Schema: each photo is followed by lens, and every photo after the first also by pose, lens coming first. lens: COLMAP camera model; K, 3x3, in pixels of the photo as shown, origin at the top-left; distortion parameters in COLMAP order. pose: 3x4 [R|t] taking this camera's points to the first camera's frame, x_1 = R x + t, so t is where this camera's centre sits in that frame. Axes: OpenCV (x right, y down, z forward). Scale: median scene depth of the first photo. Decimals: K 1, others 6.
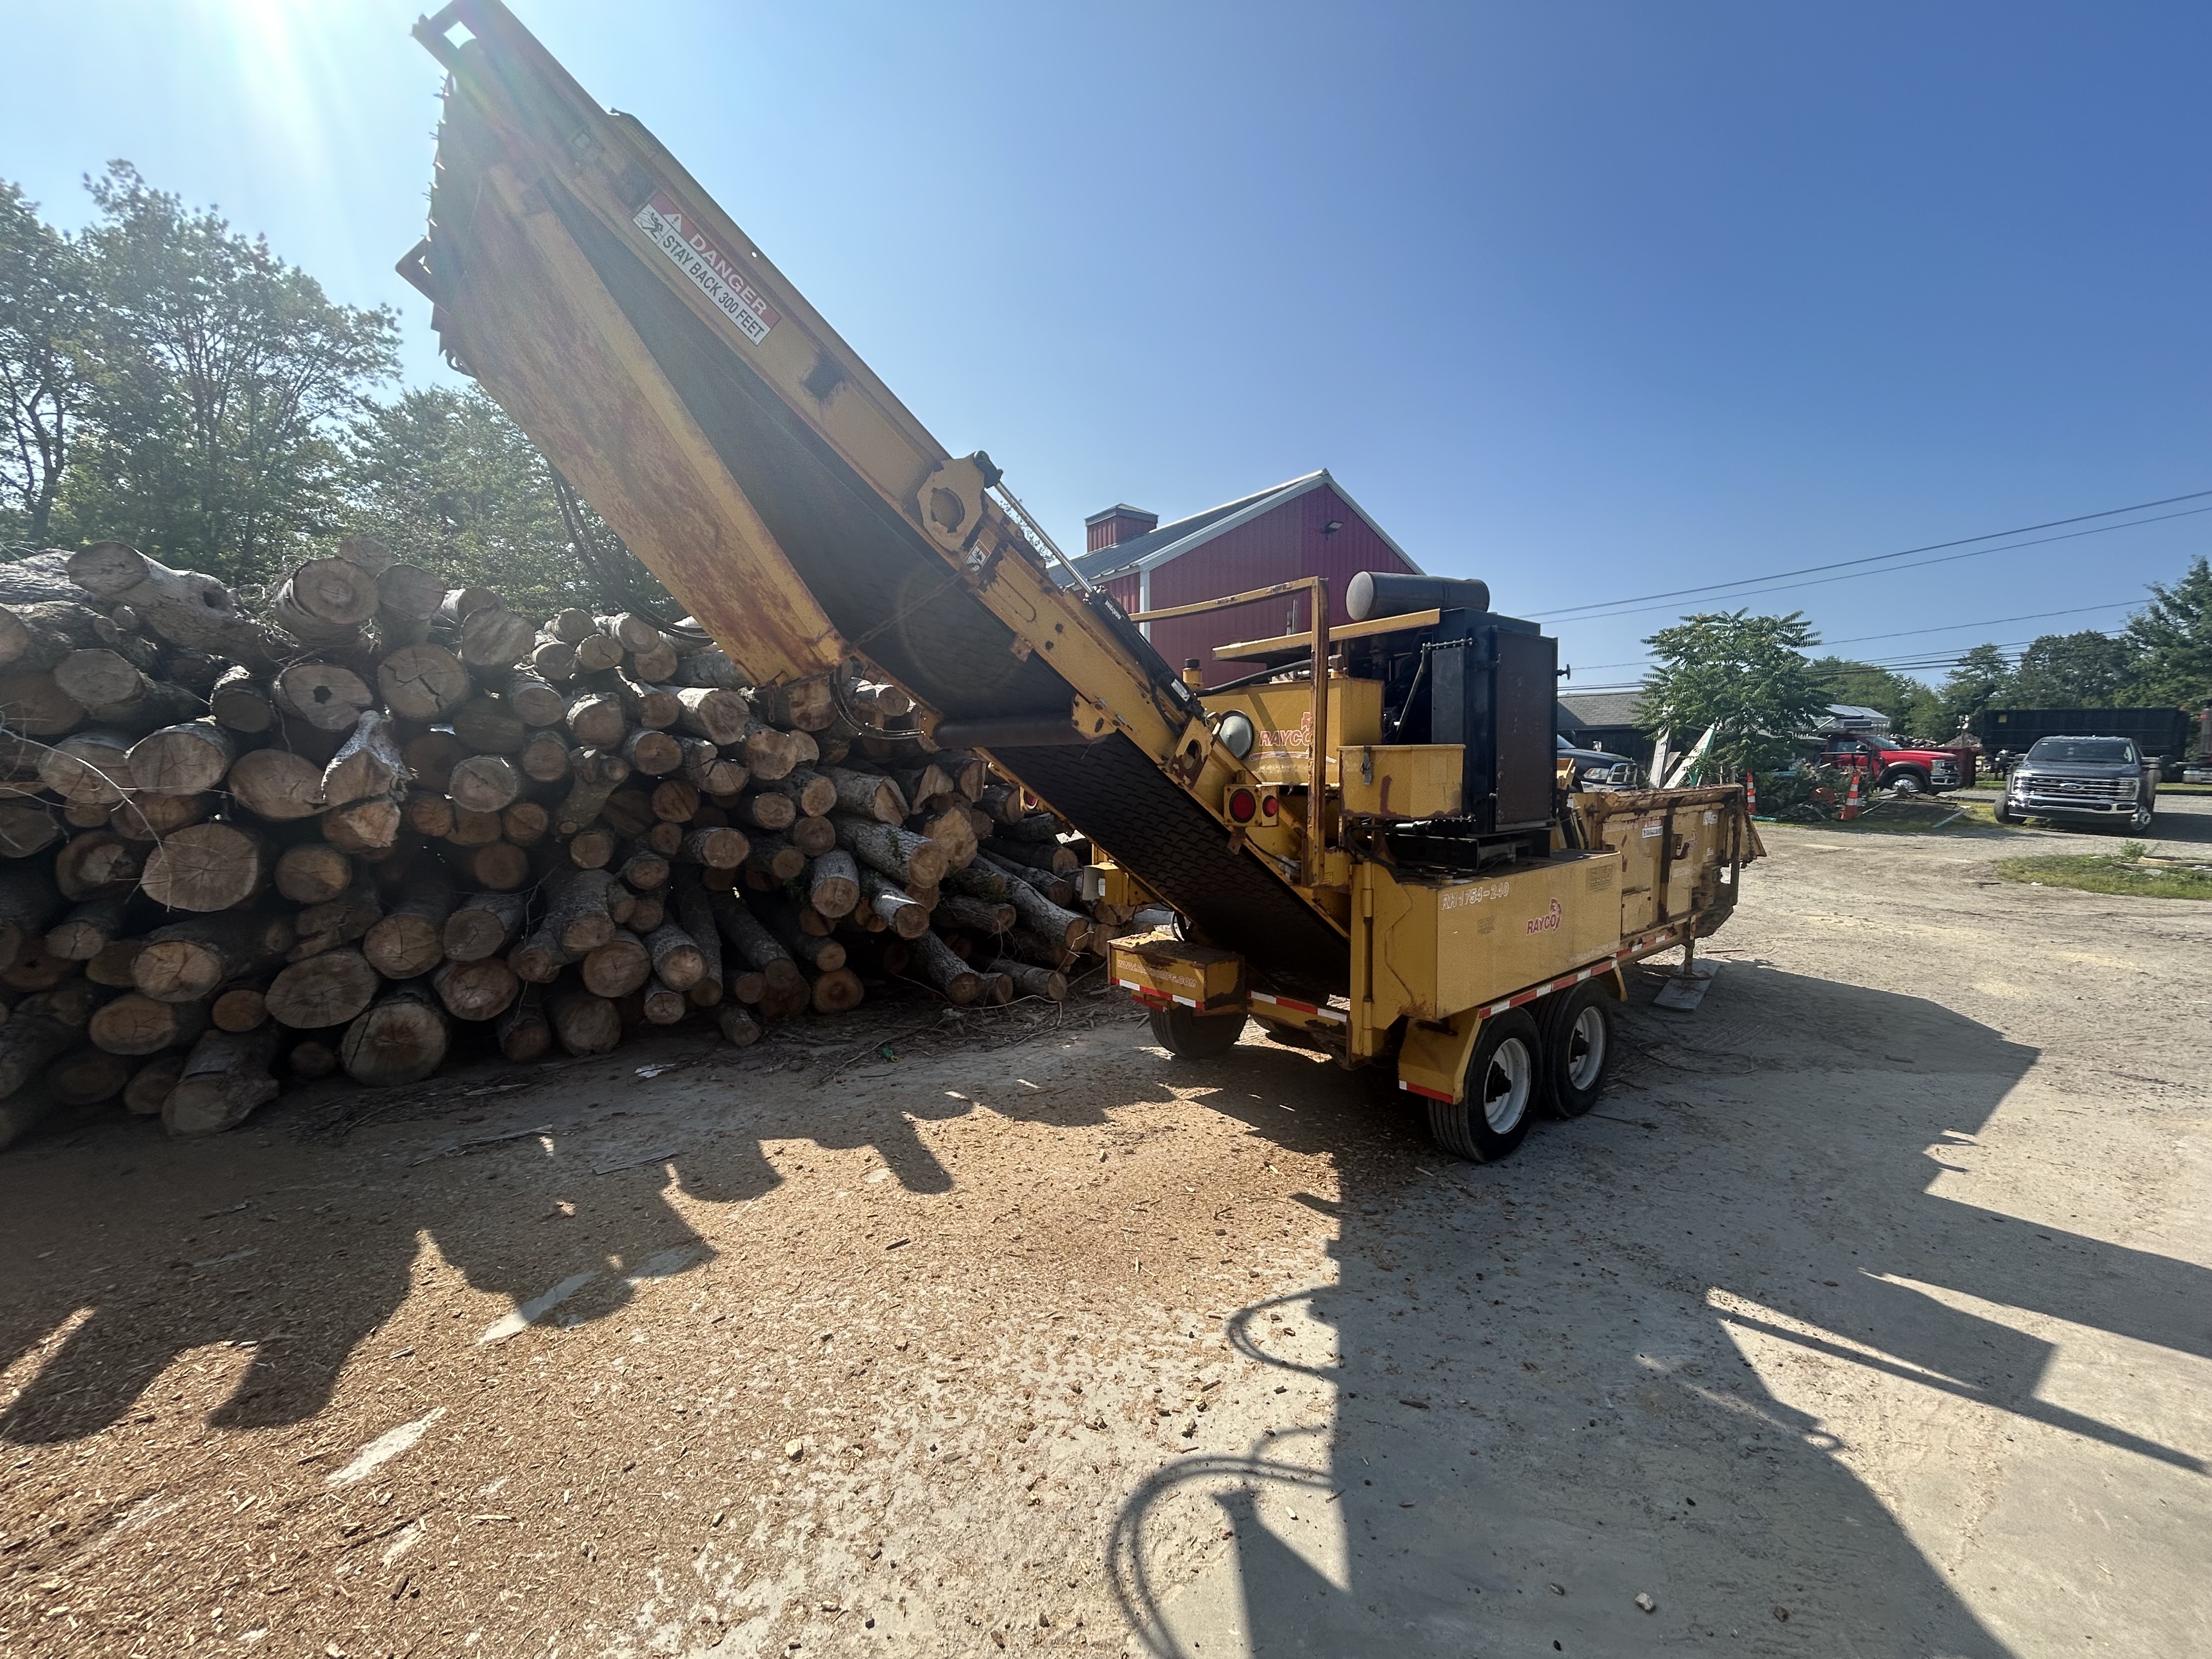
lens RADIAL K [[890.6, 0, 1102.7], [0, 890.6, 833.2], [0, 0, 1]] dist [-0.000632, 0.000070]
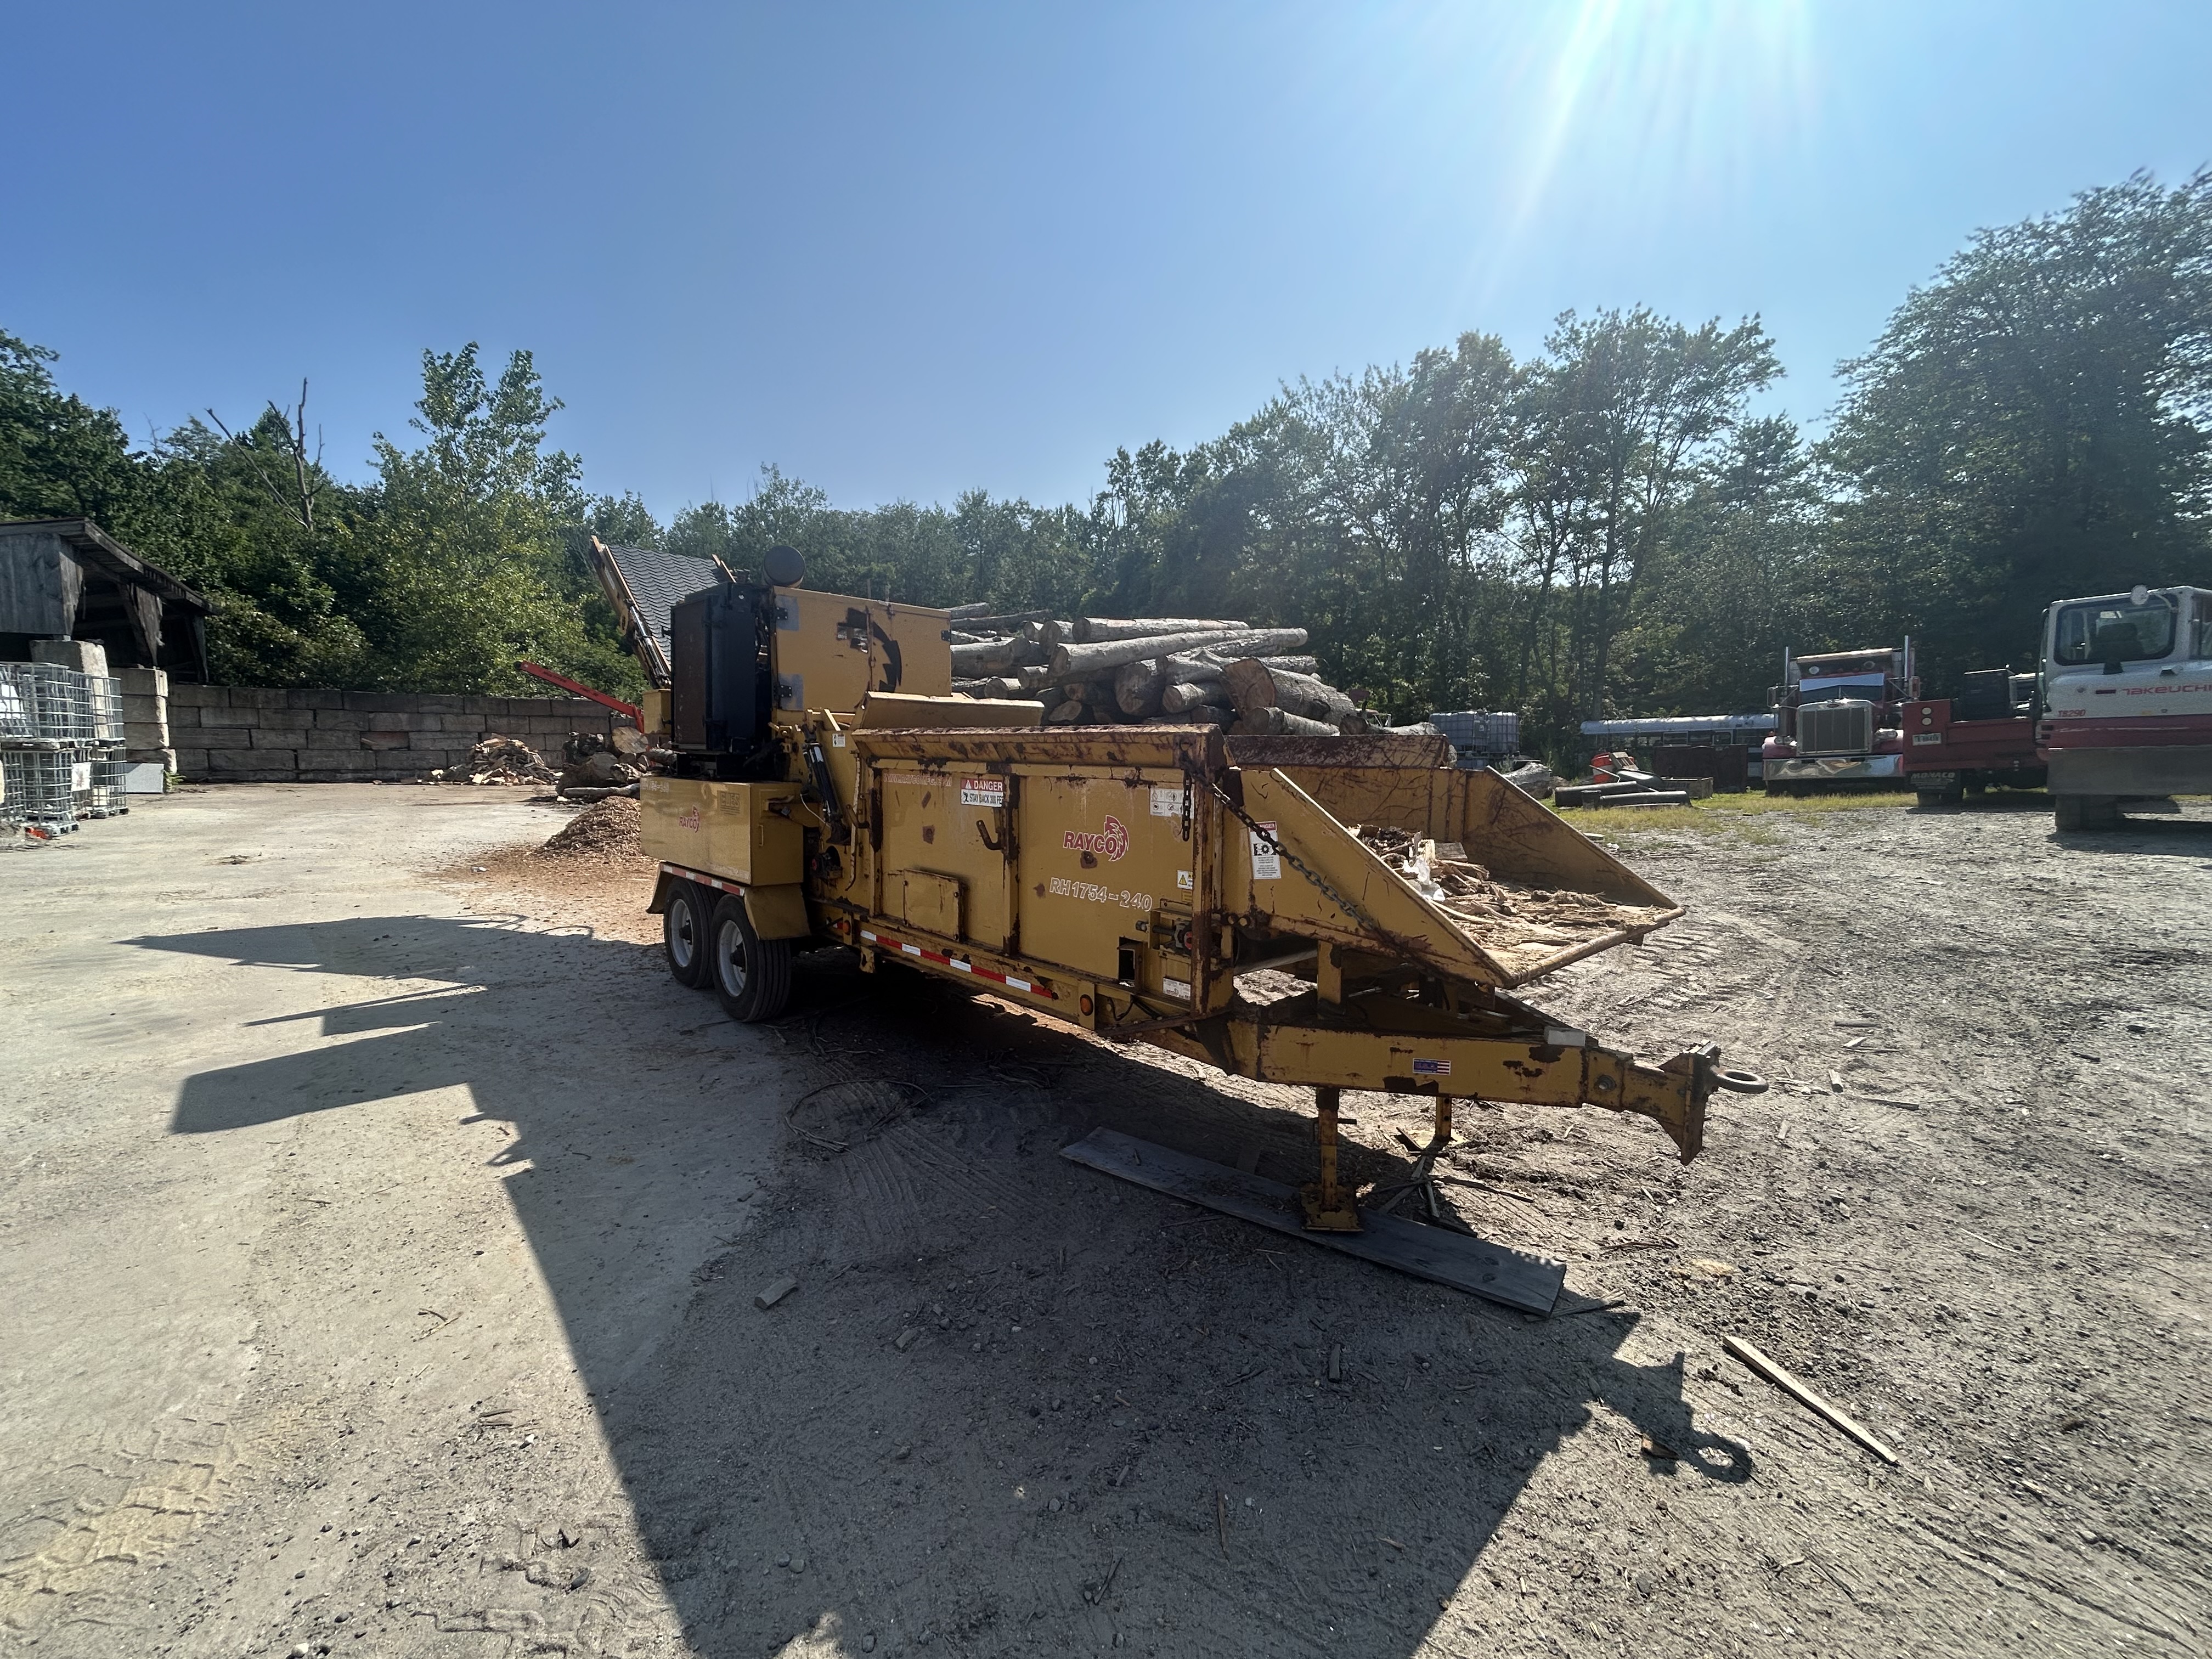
lens RADIAL K [[890.6, 0, 1102.7], [0, 890.6, 833.2], [0, 0, 1]] dist [-0.000632, 0.000070]
pose [[0.068098, 0.103843, -0.992260, 2.629529], [-0.099431, 0.990323, 0.096817, -0.102547], [0.992711, 0.092068, 0.077765, 2.162480]]
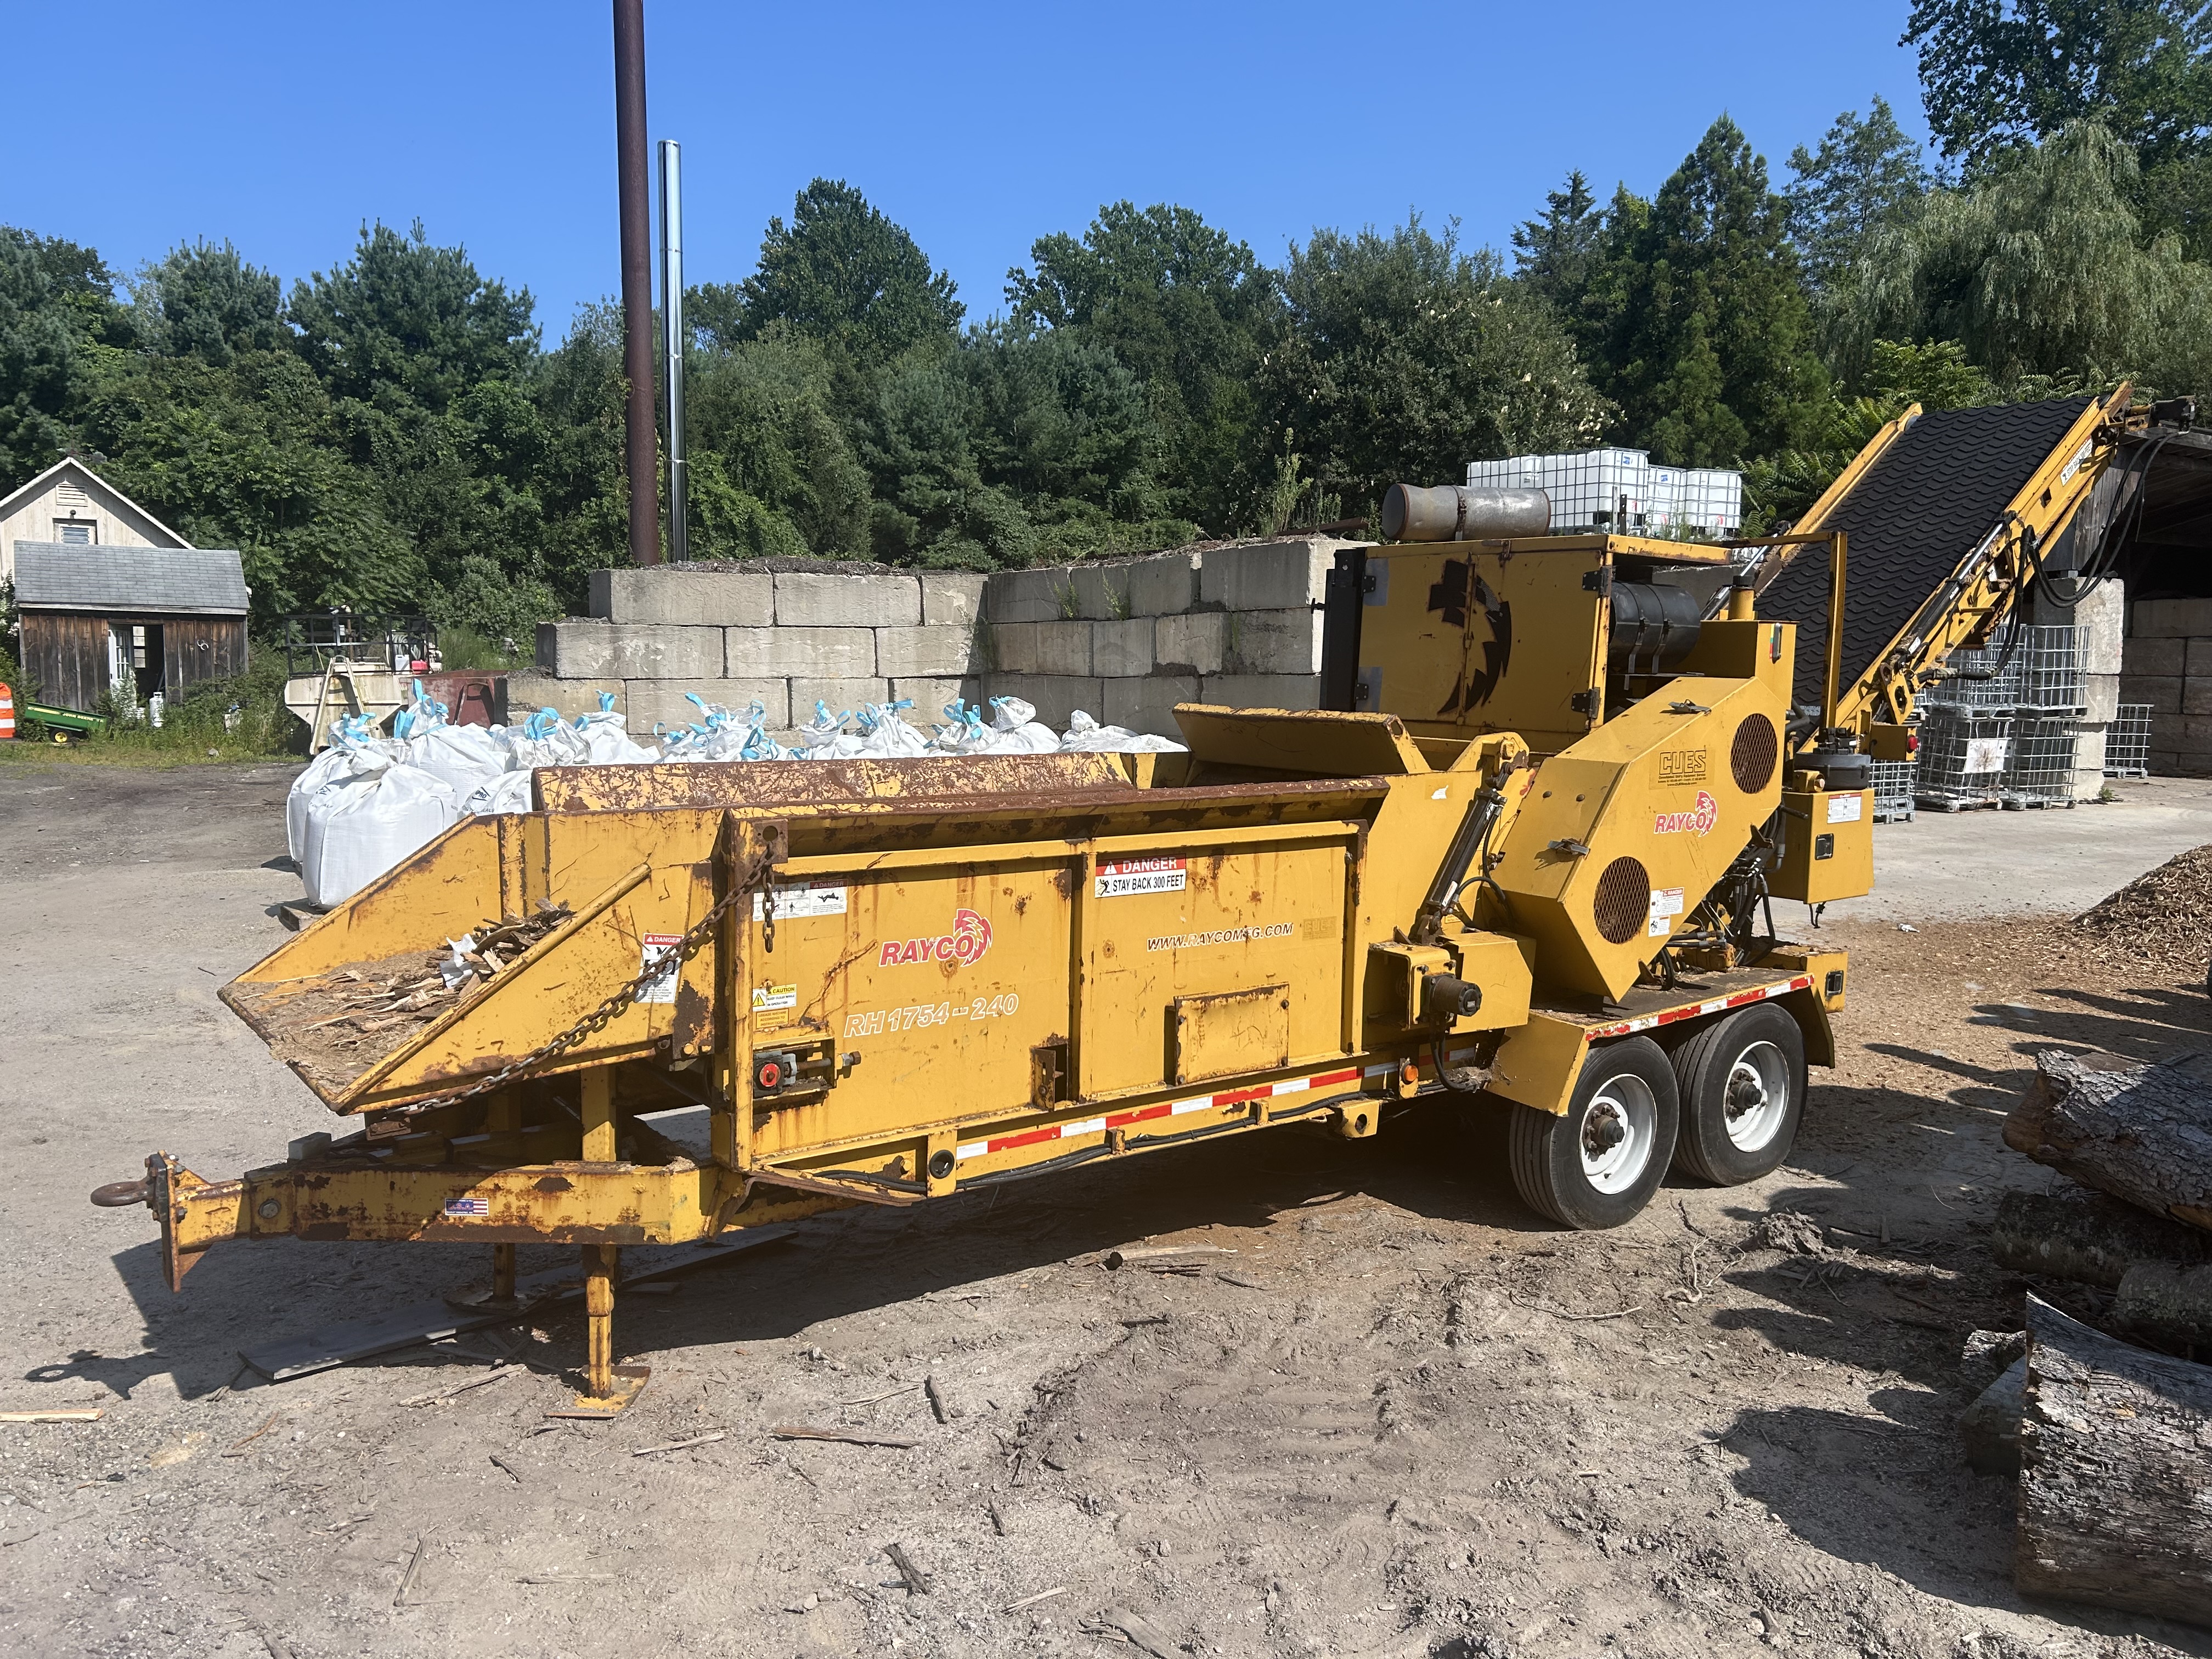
lens RADIAL K [[1675.6, 0, 1106.0], [0, 1675.6, 829.5], [0, 0, 1]] dist [0.035354, -0.024773]
pose [[-0.998354, -0.009940, 0.056477, 0.938787], [0.000942, 0.981889, 0.189454, -0.424711], [-0.057337, 0.189195, -0.980264, 4.162780]]
